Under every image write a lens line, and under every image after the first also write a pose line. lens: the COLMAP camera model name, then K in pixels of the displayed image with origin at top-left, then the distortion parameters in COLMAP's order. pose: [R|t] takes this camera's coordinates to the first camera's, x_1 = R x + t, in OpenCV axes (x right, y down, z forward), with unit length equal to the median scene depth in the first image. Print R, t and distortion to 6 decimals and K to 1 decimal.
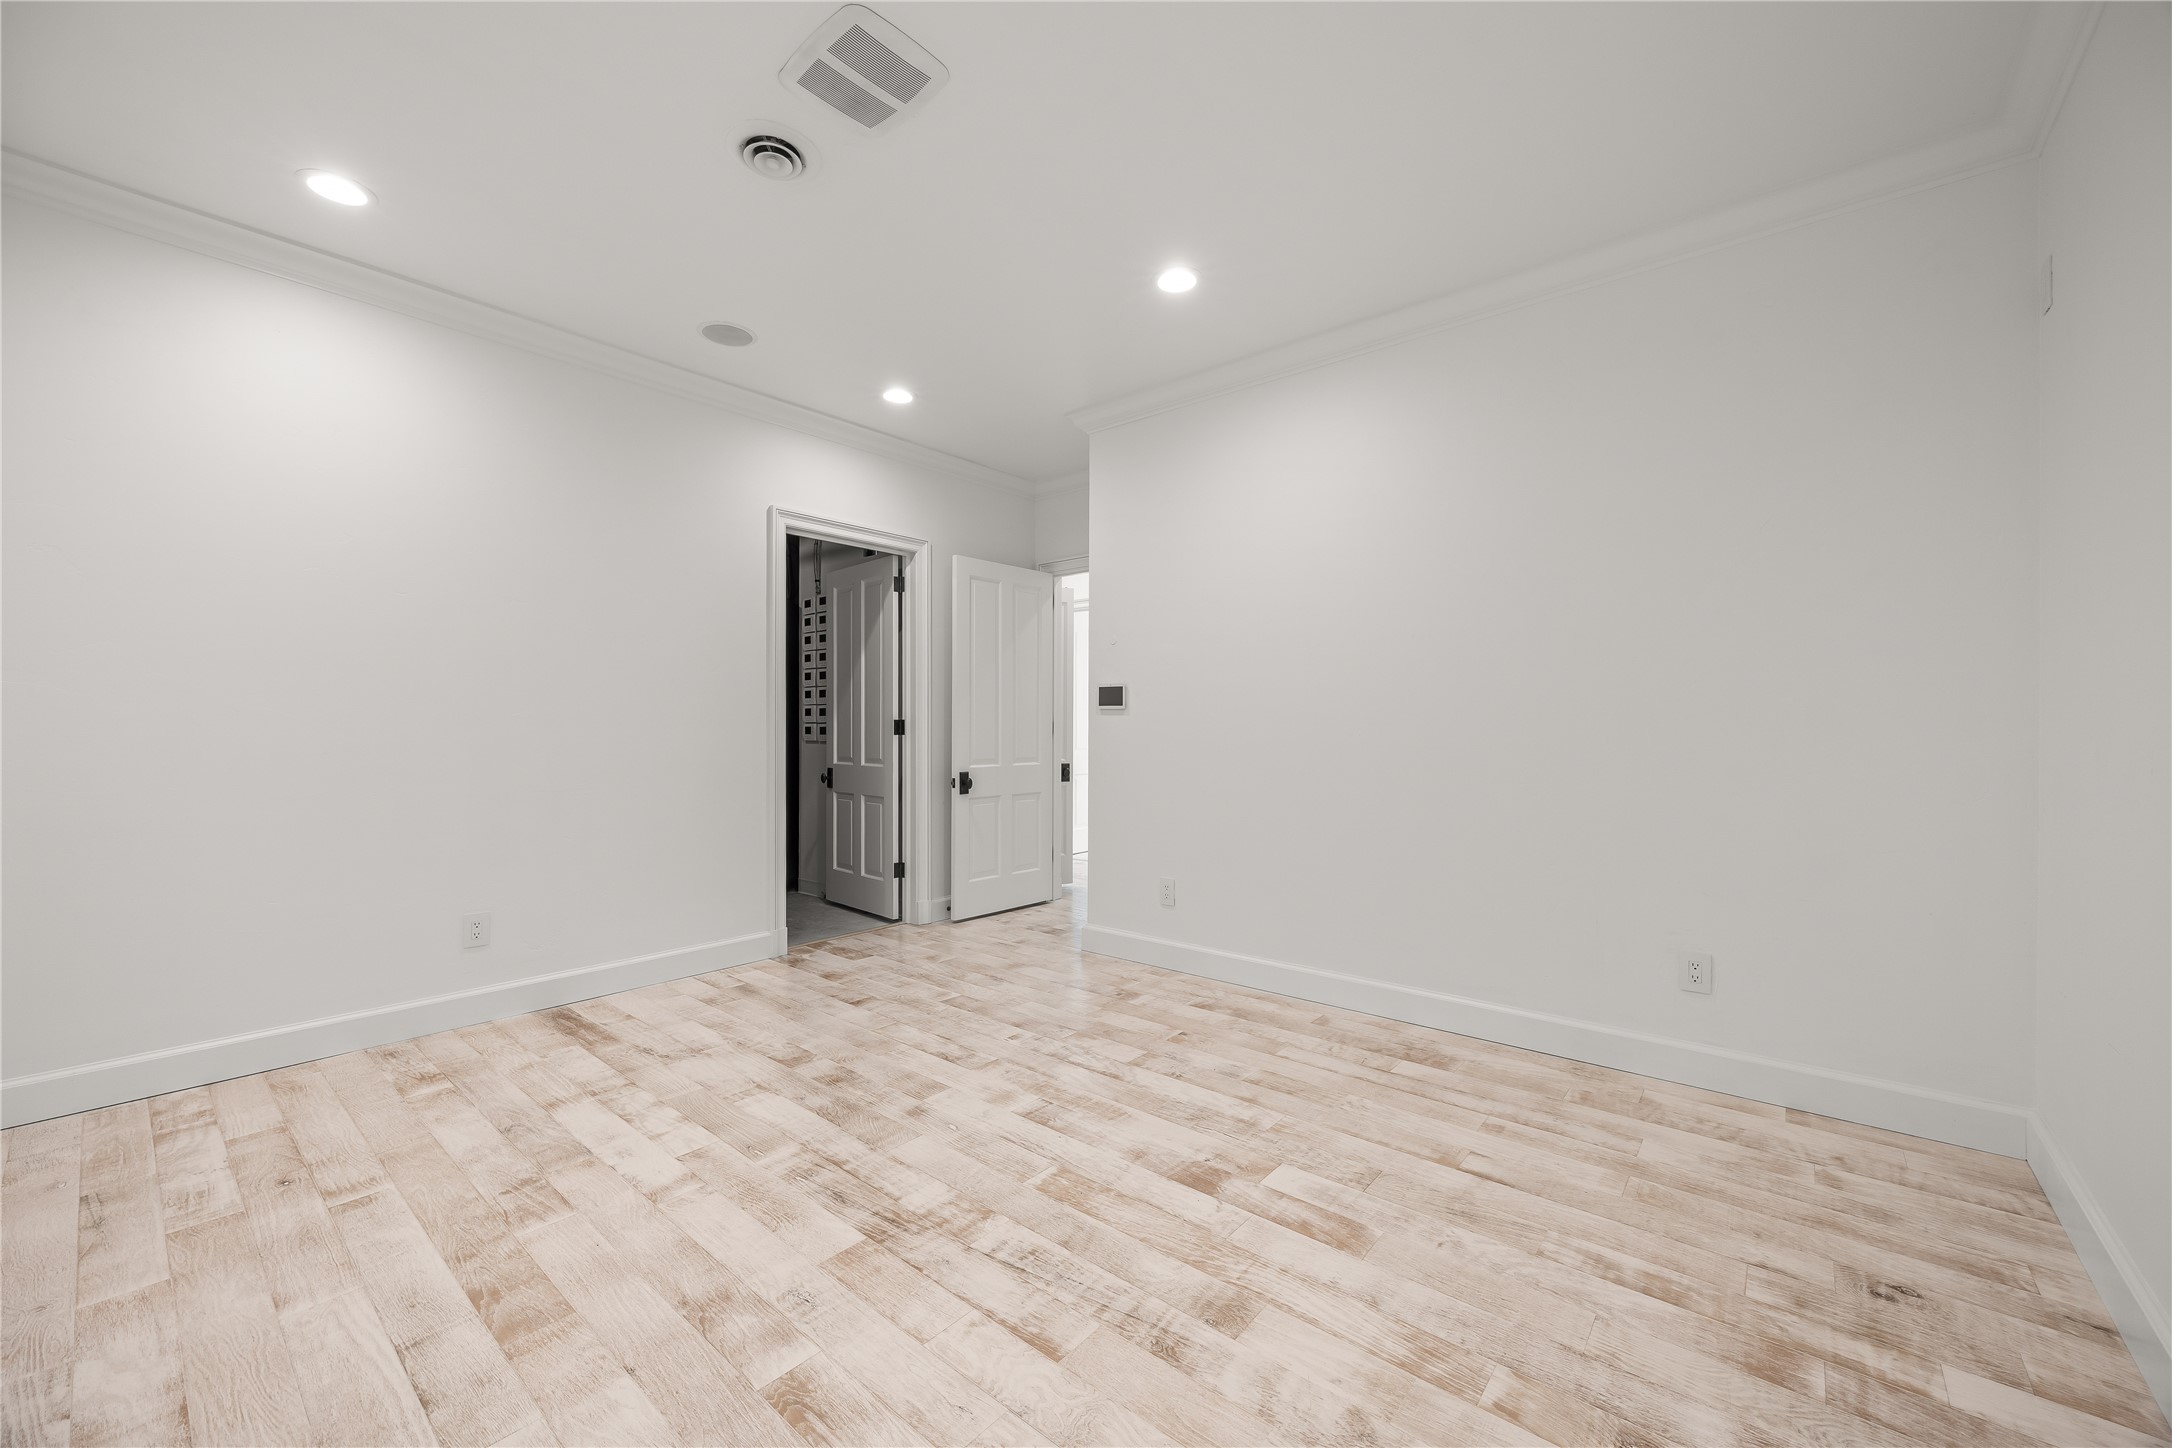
lens RADIAL K [[836.8, 0, 1082.9], [0, 836.8, 697.9], [0, 0, 1]] dist [-0.003952, 0.000113]
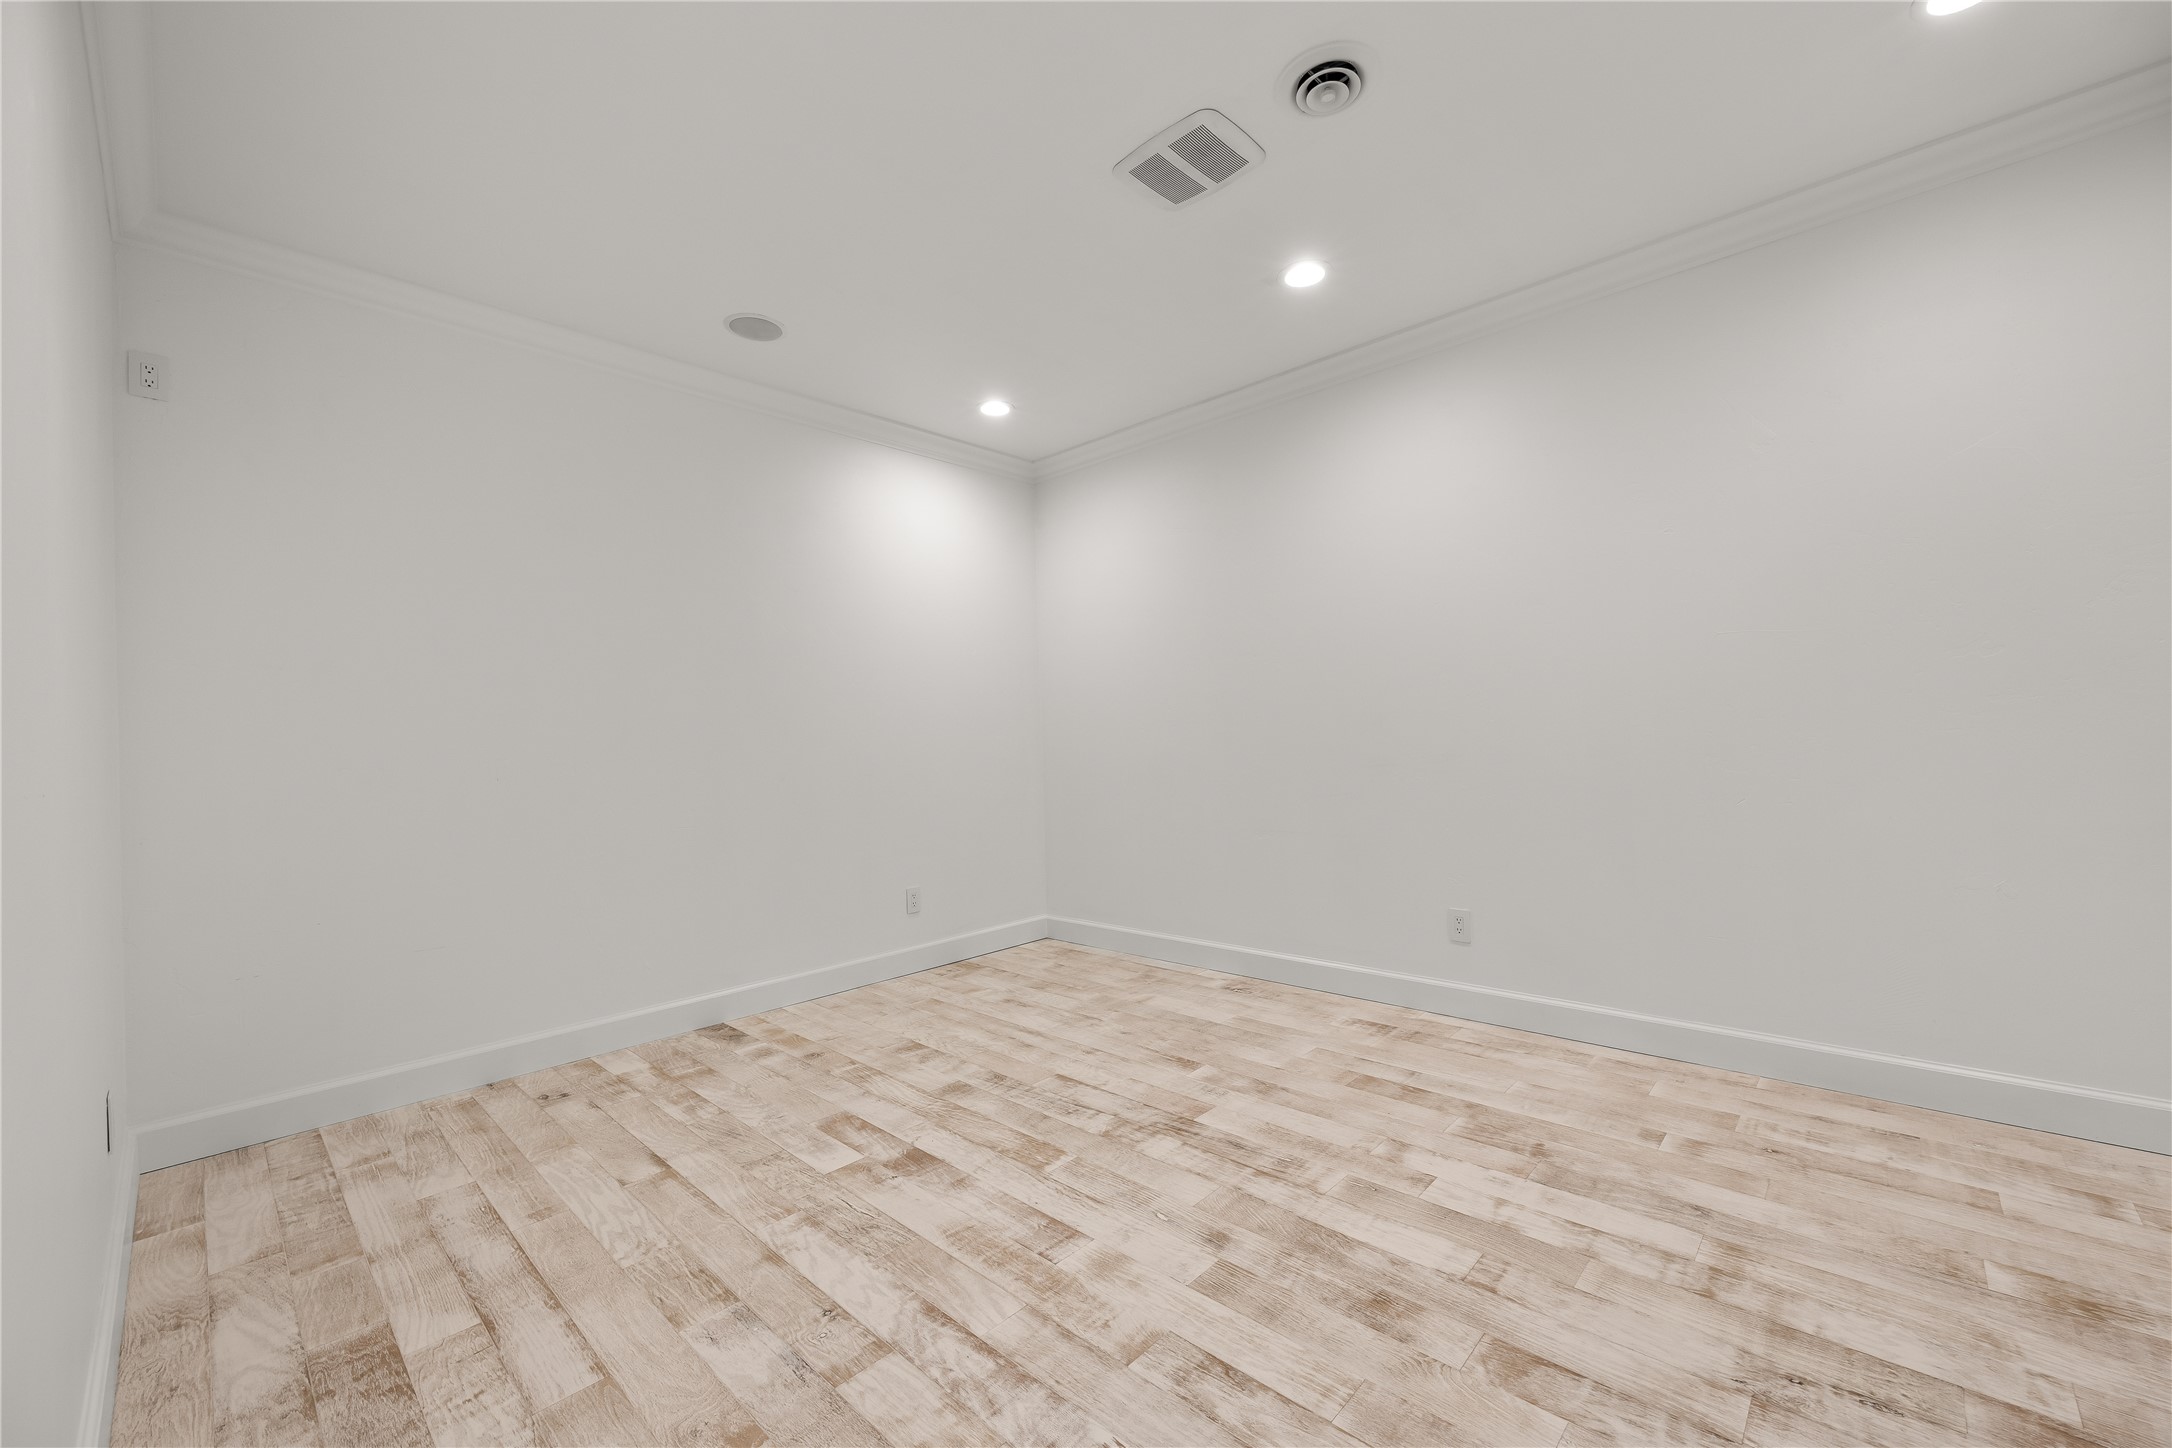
lens RADIAL K [[836.8, 0, 1082.9], [0, 836.8, 697.9], [0, 0, 1]] dist [-0.003952, 0.000113]
pose [[-0.998014, 0.032234, 0.054116, -0.151395], [0.027608, 0.996070, -0.084156, 0.069622], [-0.056616, -0.082495, -0.994982, 2.048841]]
